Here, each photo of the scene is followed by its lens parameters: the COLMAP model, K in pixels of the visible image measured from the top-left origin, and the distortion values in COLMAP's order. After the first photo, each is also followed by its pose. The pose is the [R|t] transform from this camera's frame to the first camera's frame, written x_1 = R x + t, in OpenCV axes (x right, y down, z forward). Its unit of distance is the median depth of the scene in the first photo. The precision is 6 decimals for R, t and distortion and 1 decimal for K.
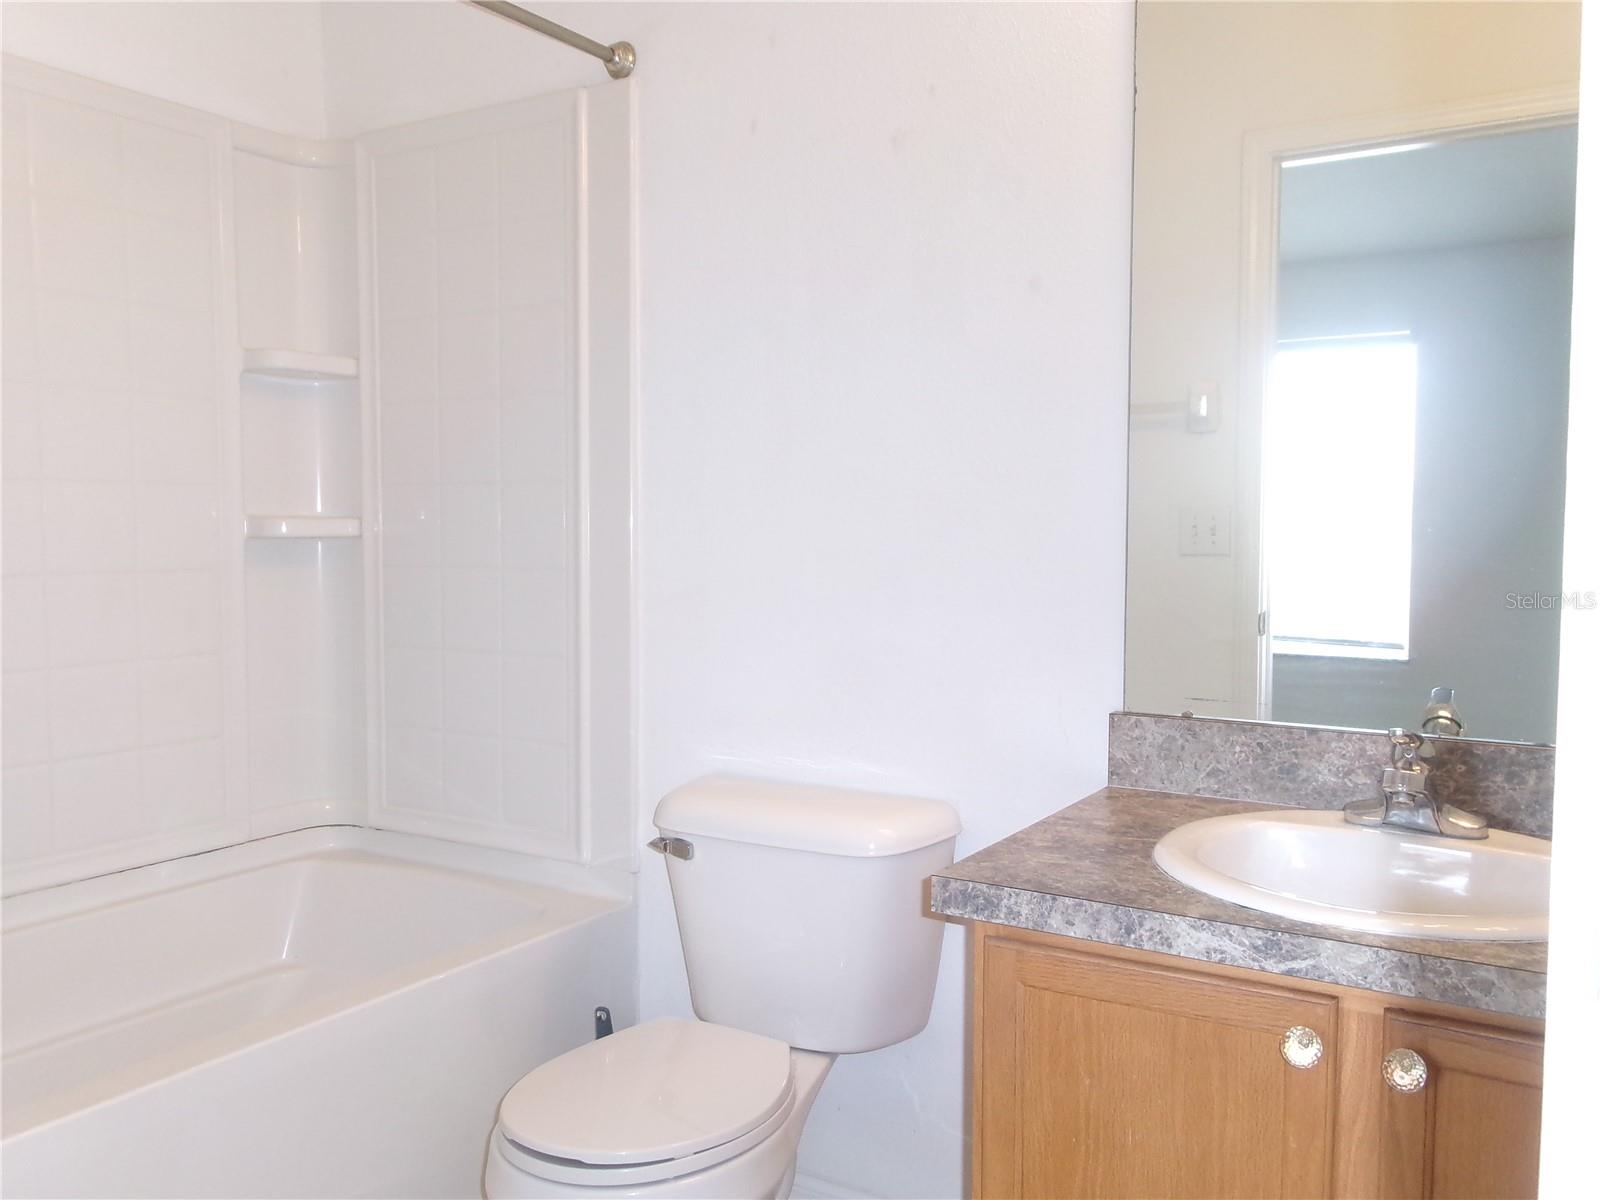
lens RADIAL K [[1304.6, 0, 801.2], [0, 1304.6, 595.2], [0, 0, 1]] dist [0.091858, -0.006683]
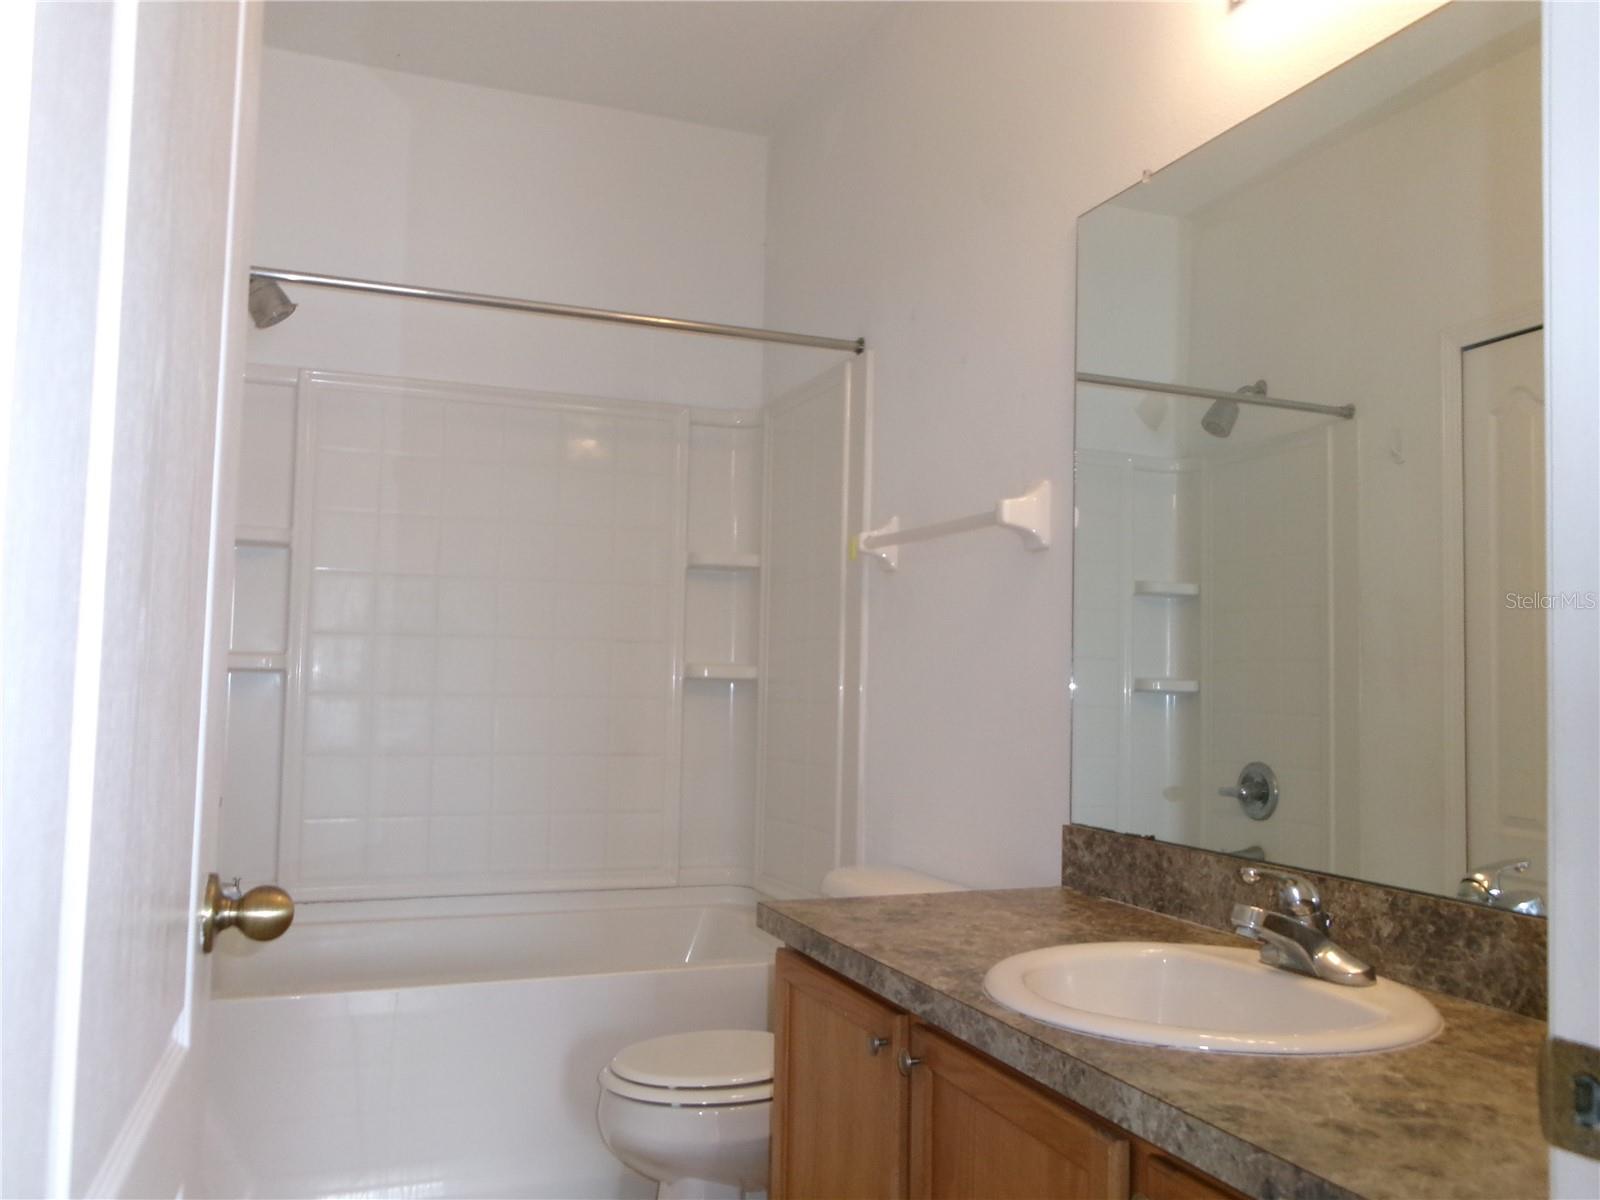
lens RADIAL K [[1304.6, 0, 798.6], [0, 1304.6, 602.2], [0, 0, 1]] dist [0.091858, -0.006683]
pose [[0.771699, -0.023072, -0.635569, 0.756860], [-0.059659, 0.992309, -0.108460, 0.028069], [0.633183, 0.121616, 0.764388, -0.049850]]
